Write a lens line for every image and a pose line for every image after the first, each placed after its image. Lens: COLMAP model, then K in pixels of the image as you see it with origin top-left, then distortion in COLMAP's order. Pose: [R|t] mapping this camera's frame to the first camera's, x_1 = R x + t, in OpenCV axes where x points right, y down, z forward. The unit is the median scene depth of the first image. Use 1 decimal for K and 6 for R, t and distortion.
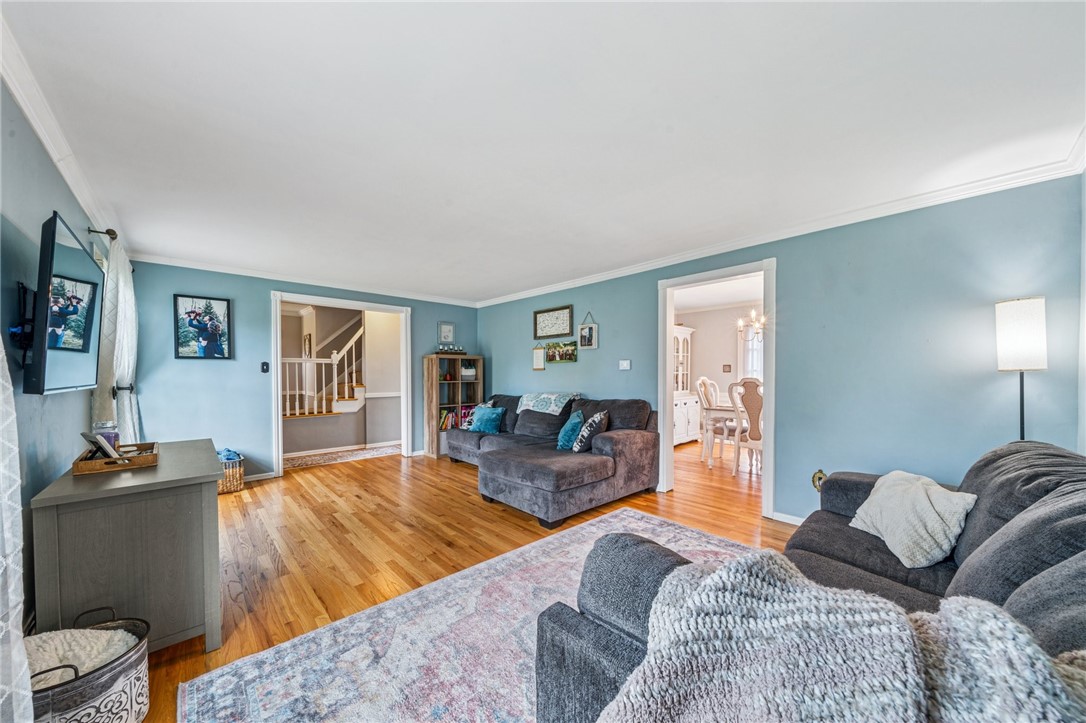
lens RADIAL K [[389.1, 0, 543.7], [0, 389.1, 379.5], [0, 0, 1]] dist [-0.000851, -0.000172]
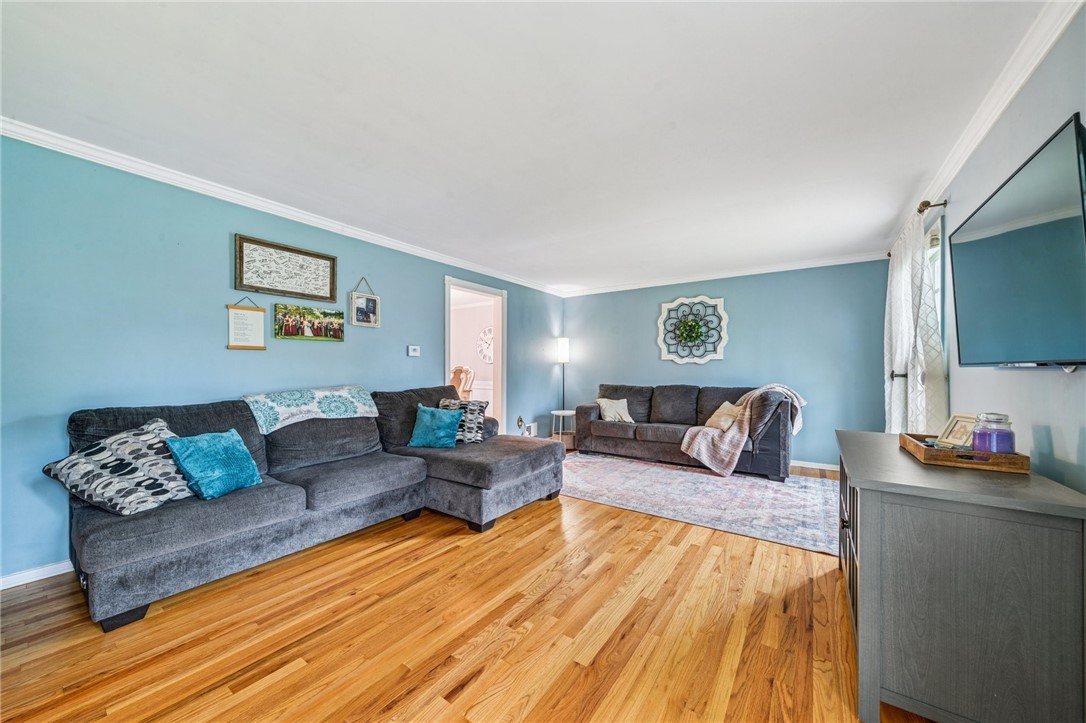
lens RADIAL K [[389.1, 0, 549.4], [0, 389.1, 363.0], [0, 0, 1]] dist [-0.000851, -0.000172]
pose [[-0.225968, 0.017060, 0.973985, -0.745866], [0.013216, 0.999808, -0.014446, 0.008578], [-0.974045, 0.009608, -0.226150, 0.878867]]
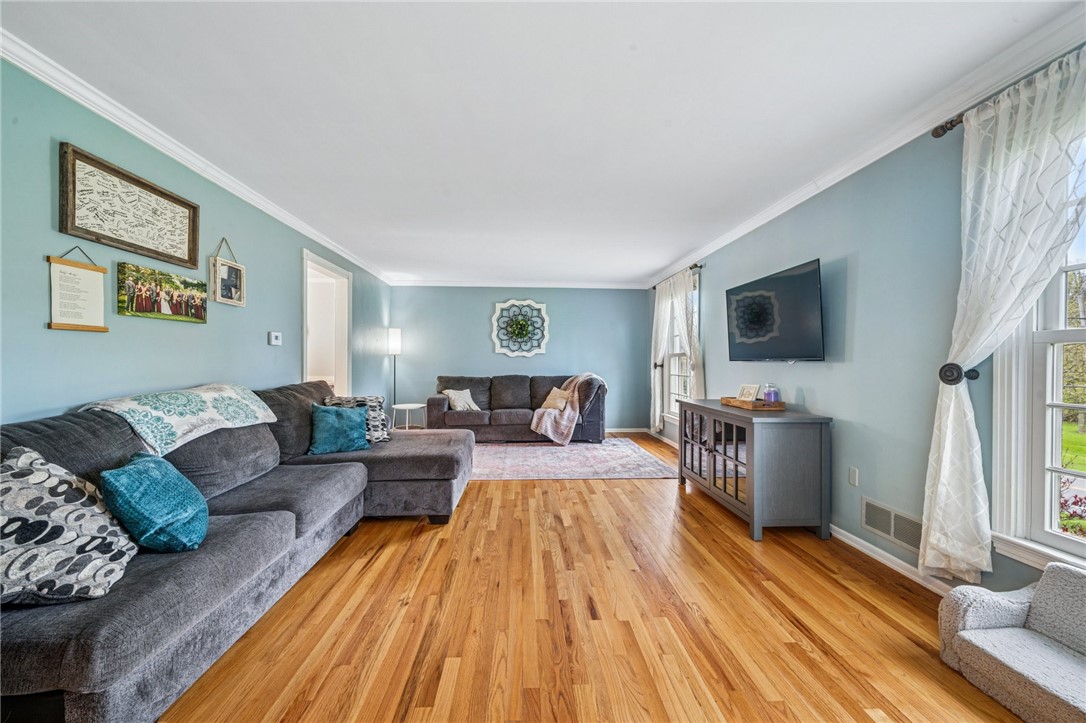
lens RADIAL K [[389.1, 0, 547.5], [0, 389.1, 354.5], [0, 0, 1]] dist [-0.000851, -0.000172]
pose [[-0.776768, 0.010820, 0.629694, -0.639494], [0.007877, 0.999941, -0.007464, 0.002133], [-0.629737, -0.000838, -0.776808, 1.222799]]
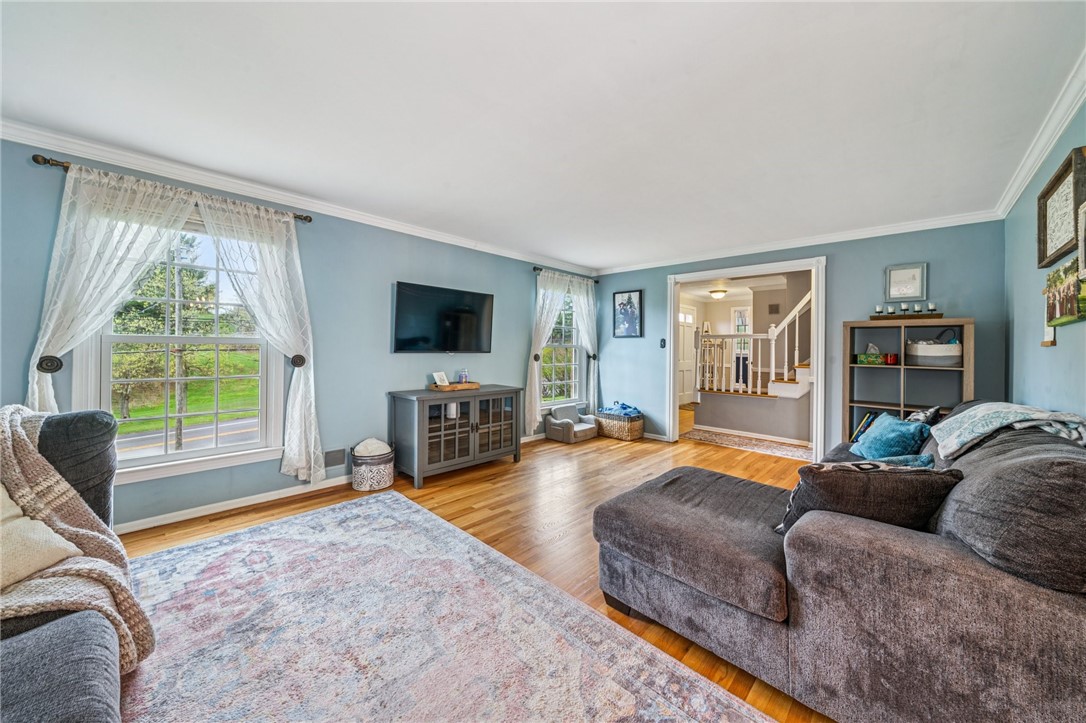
lens RADIAL K [[389.1, 0, 528.5], [0, 389.1, 344.8], [0, 0, 1]] dist [-0.000851, -0.000172]
pose [[0.025971, -0.003323, -0.999657, 0.430708], [-0.030810, 0.999517, -0.004123, -0.009805], [0.999188, 0.030906, 0.025856, 0.583440]]
